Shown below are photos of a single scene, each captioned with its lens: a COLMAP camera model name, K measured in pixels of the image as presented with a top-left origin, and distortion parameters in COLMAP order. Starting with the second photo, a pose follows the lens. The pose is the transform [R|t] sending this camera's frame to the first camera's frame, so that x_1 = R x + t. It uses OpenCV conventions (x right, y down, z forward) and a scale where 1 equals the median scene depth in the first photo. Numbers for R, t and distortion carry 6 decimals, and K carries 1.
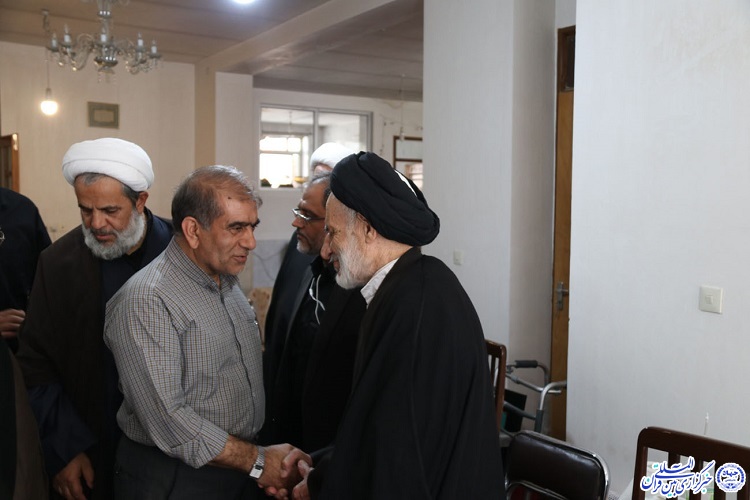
lens RADIAL K [[799.9, 0, 375.0], [0, 799.9, 250.0], [0, 0, 1]] dist [0.066372, 0.008695]
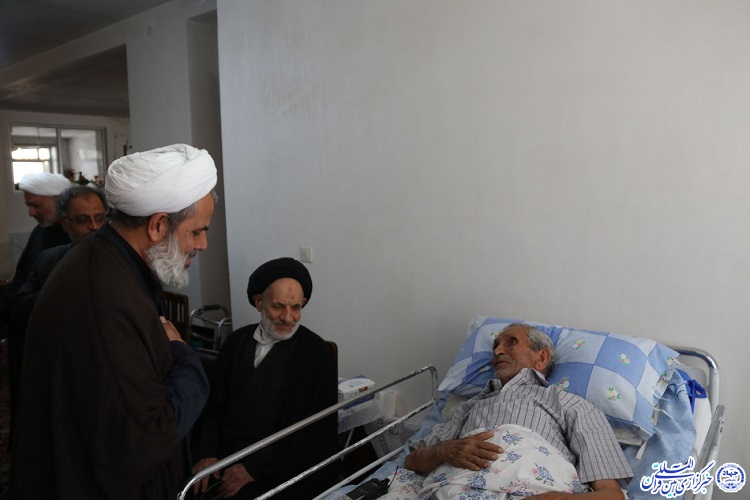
lens RADIAL K [[620.2, 0, 375.5], [0, 620.2, 260.1], [0, 0, 1]] dist [-0.185525, 0.152056]
pose [[0.923642, -0.077775, 0.375283, 0.028030], [0.056896, 0.996168, 0.066417, -0.000165], [-0.379010, -0.039994, 0.924528, -0.069951]]
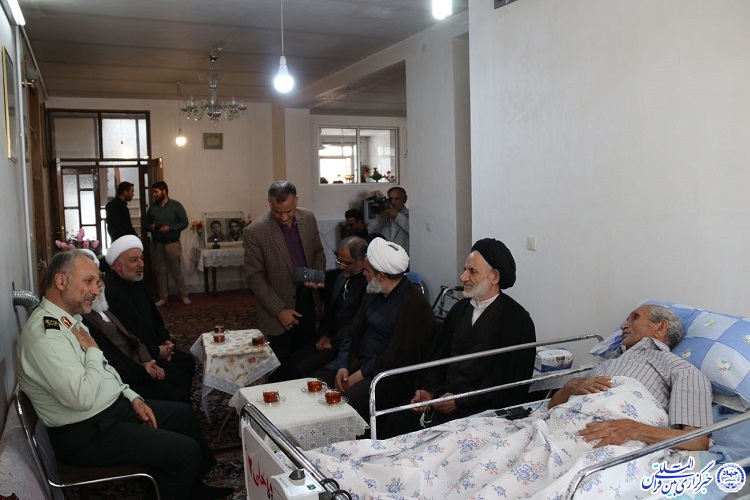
lens RADIAL K [[652.7, 0, 375.0], [0, 652.7, 250.0], [0, 0, 1]] dist [-0.141100, 0.002241]
pose [[0.996183, -0.022983, -0.084214, 0.063233], [0.025689, 0.999184, 0.031181, 0.006989], [0.083429, -0.033225, 0.995960, -0.184121]]
